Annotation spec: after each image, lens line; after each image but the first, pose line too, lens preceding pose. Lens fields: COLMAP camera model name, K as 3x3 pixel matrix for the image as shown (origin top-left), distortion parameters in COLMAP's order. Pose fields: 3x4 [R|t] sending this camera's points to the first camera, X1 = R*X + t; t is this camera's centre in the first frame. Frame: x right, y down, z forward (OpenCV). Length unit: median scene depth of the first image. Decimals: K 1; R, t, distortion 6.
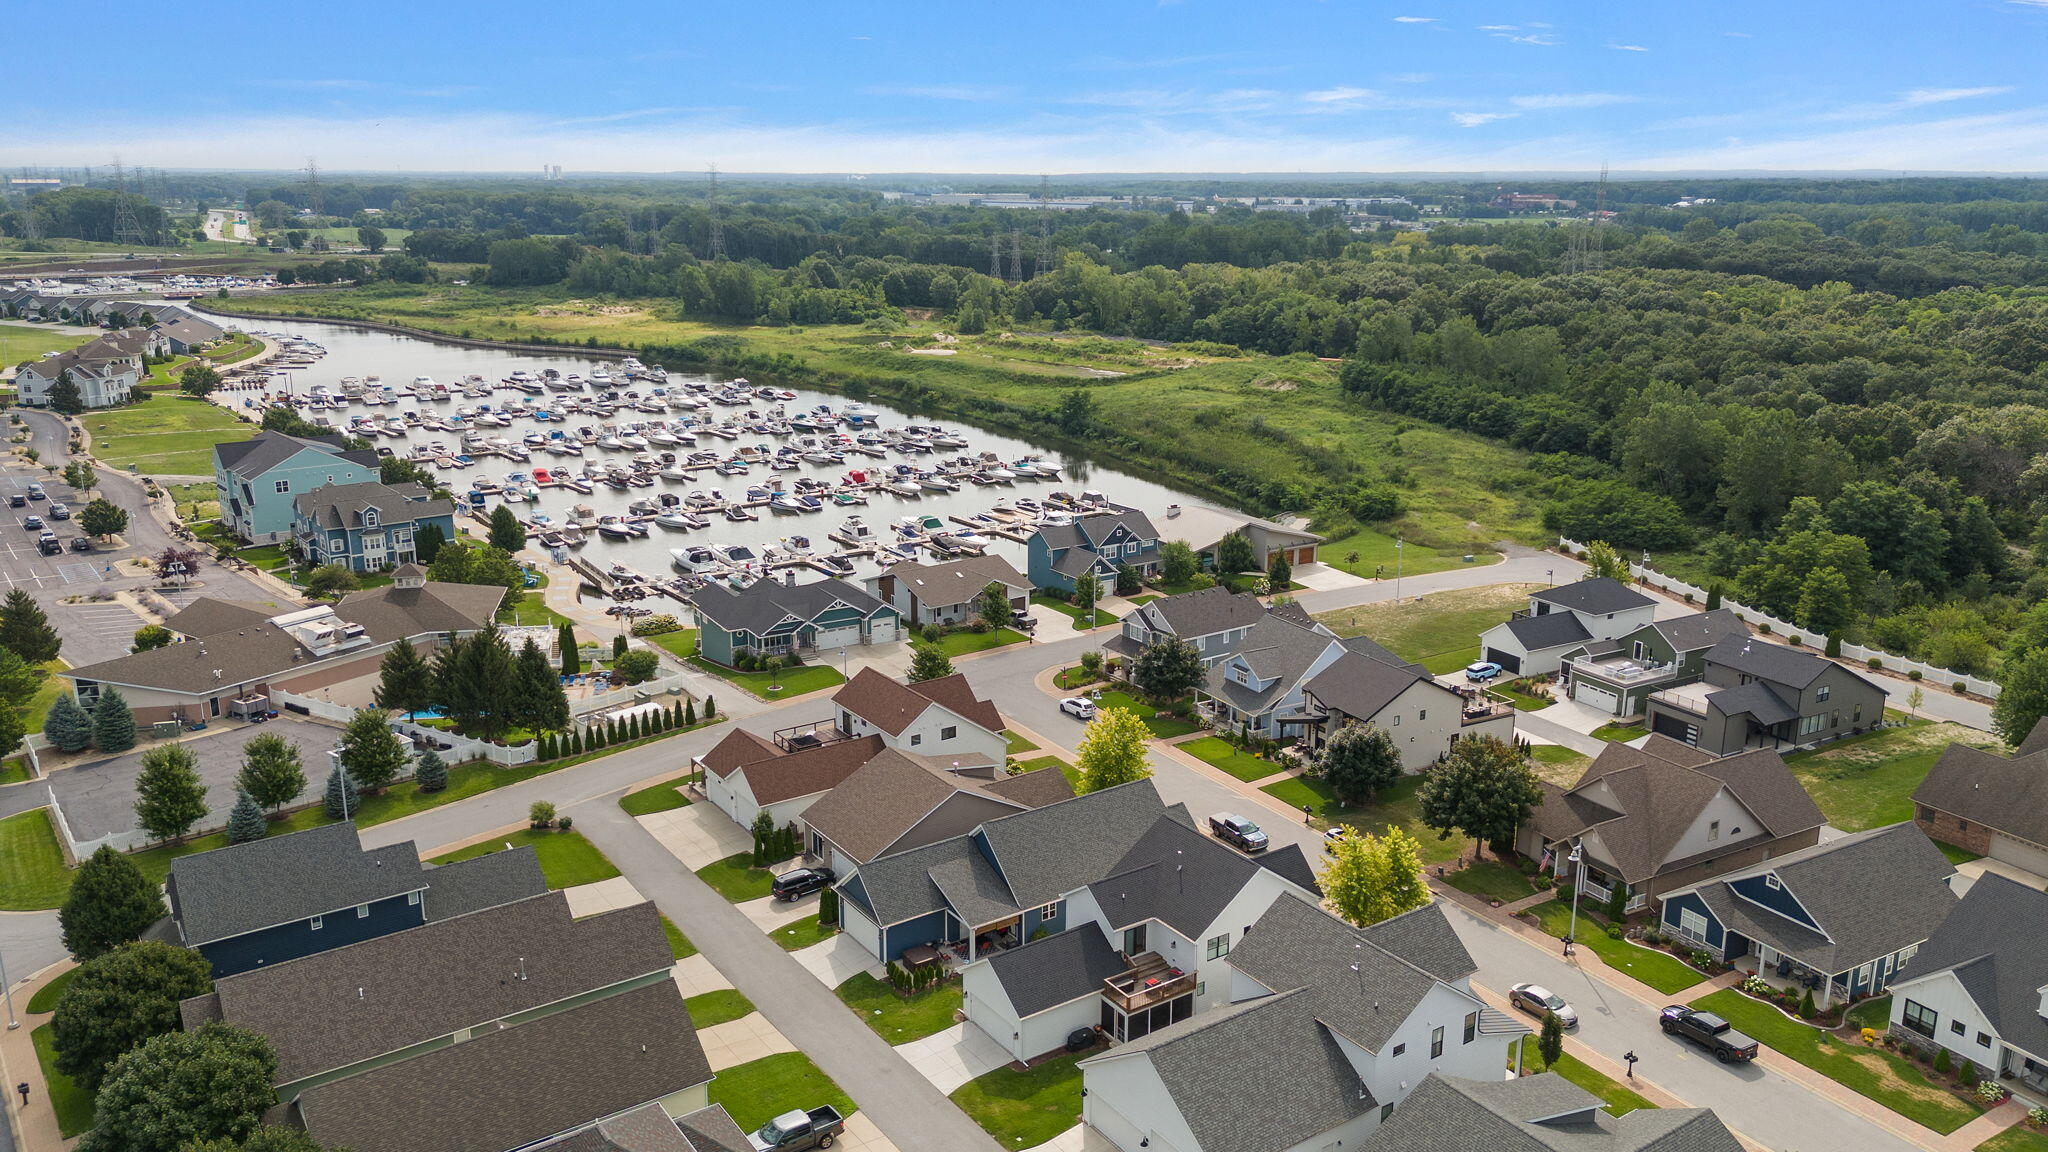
lens RADIAL K [[1529.3, 0, 1027.5], [0, 1529.3, 564.4], [0, 0, 1]] dist [0.066514, -0.065814]
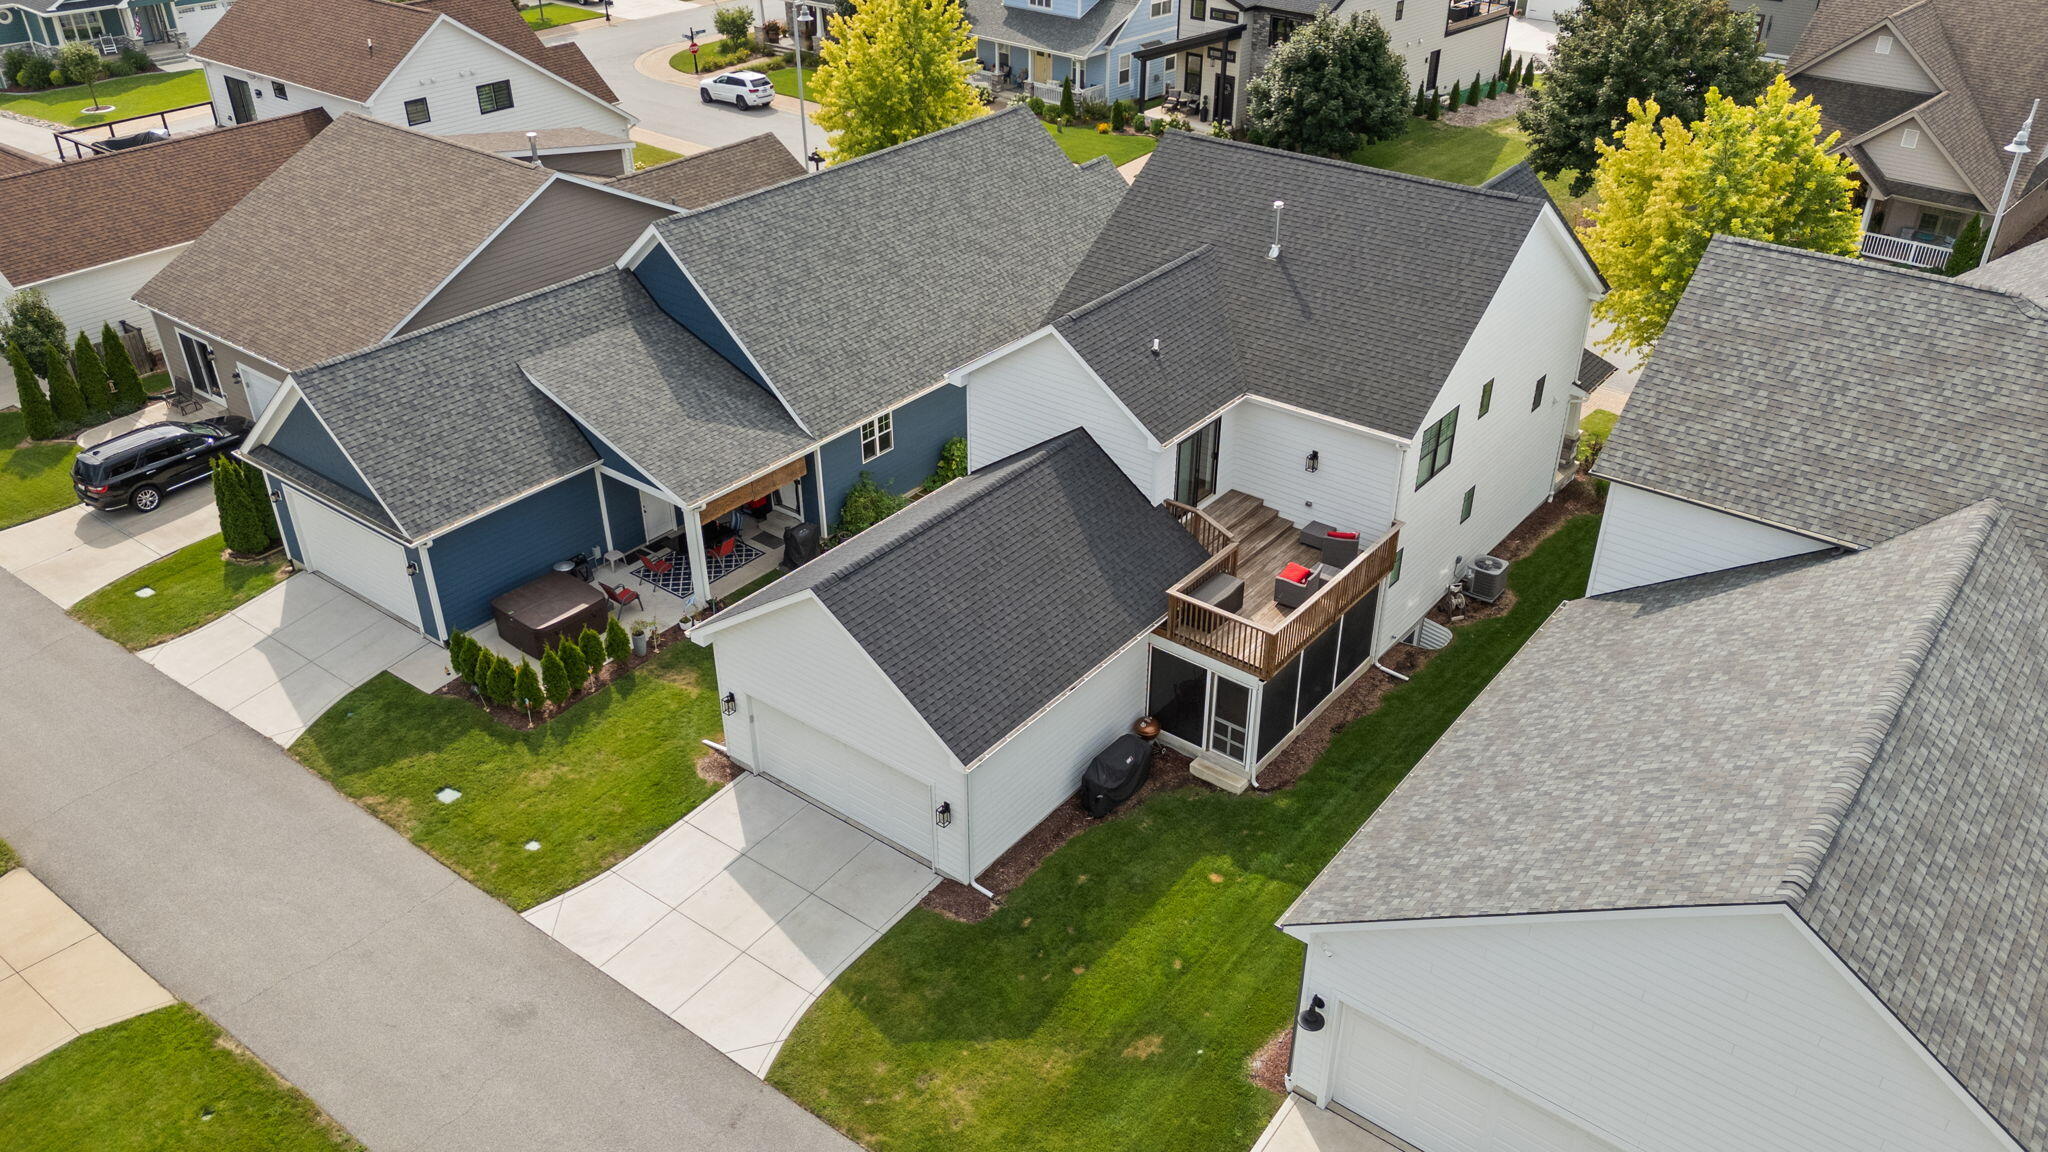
lens RADIAL K [[1529.3, 0, 1034.6], [0, 1529.3, 581.2], [0, 0, 1]] dist [0.066514, -0.065814]
pose [[0.950803, -0.161514, 0.264363, -0.055031], [0.078141, 0.950783, 0.299843, 0.151230], [-0.299780, -0.264434, 0.916628, 0.636556]]
